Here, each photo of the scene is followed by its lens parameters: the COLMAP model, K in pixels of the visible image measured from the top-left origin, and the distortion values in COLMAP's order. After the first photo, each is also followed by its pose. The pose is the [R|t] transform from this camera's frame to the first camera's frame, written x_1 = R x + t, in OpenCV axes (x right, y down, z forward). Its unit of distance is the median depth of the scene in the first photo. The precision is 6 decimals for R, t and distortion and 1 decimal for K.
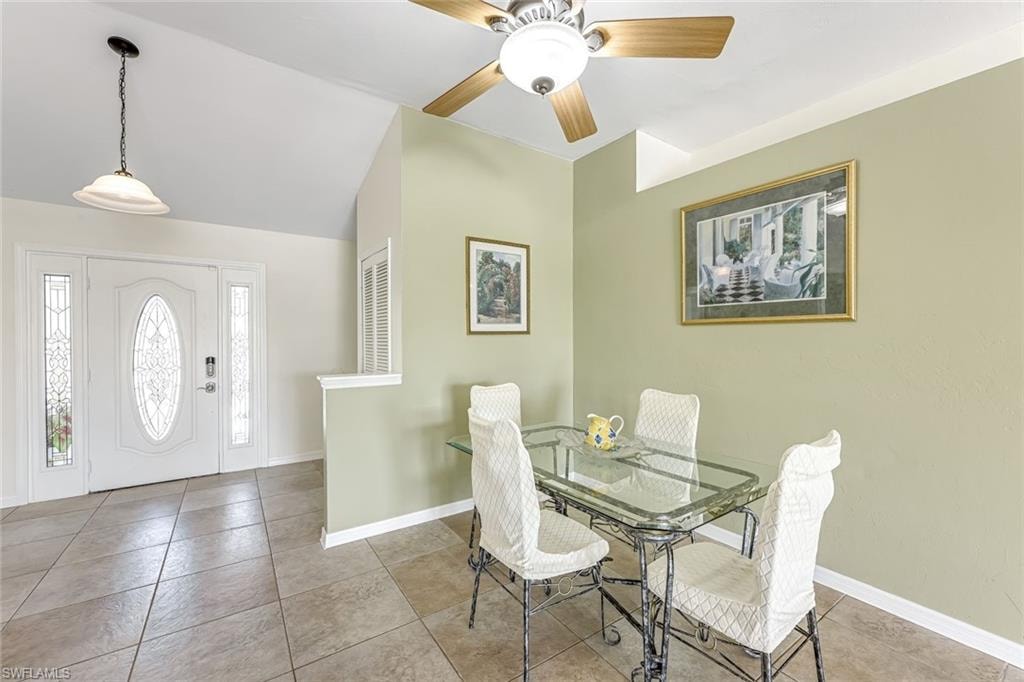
lens RADIAL K [[413.4, 0, 513.5], [0, 413.4, 337.9], [0, 0, 1]] dist [0.000596, 0.000103]
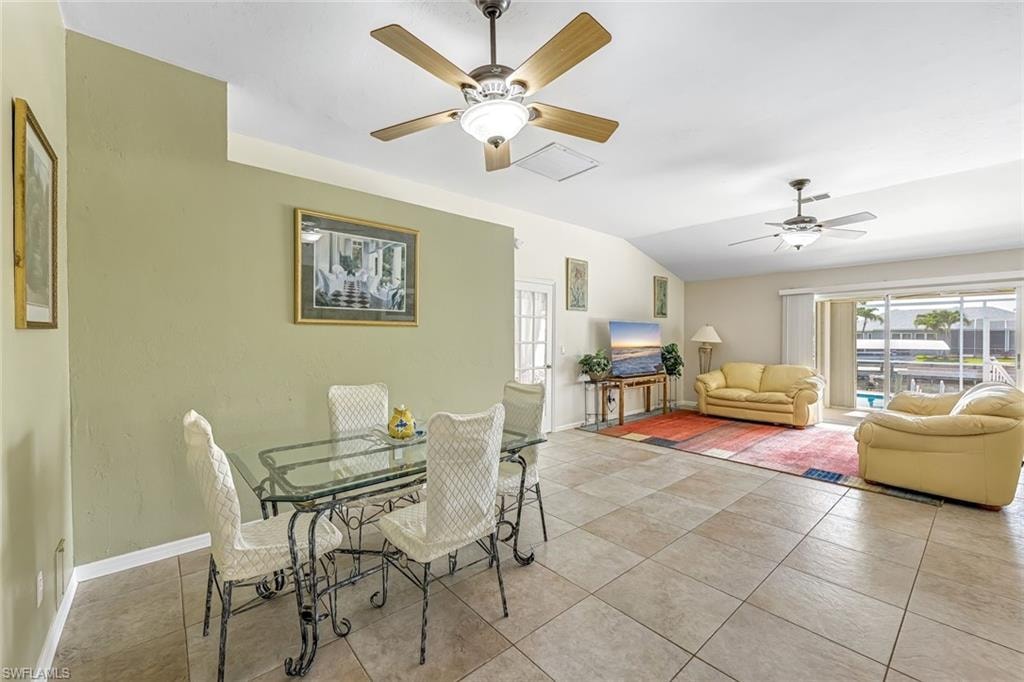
lens RADIAL K [[413.4, 0, 513.3], [0, 413.4, 342.6], [0, 0, 1]] dist [0.000596, 0.000103]
pose [[-0.107009, -0.007507, 0.994230, -0.754875], [0.001272, 0.999970, 0.007688, 0.009566], [-0.994257, 0.002087, -0.106996, 0.670056]]
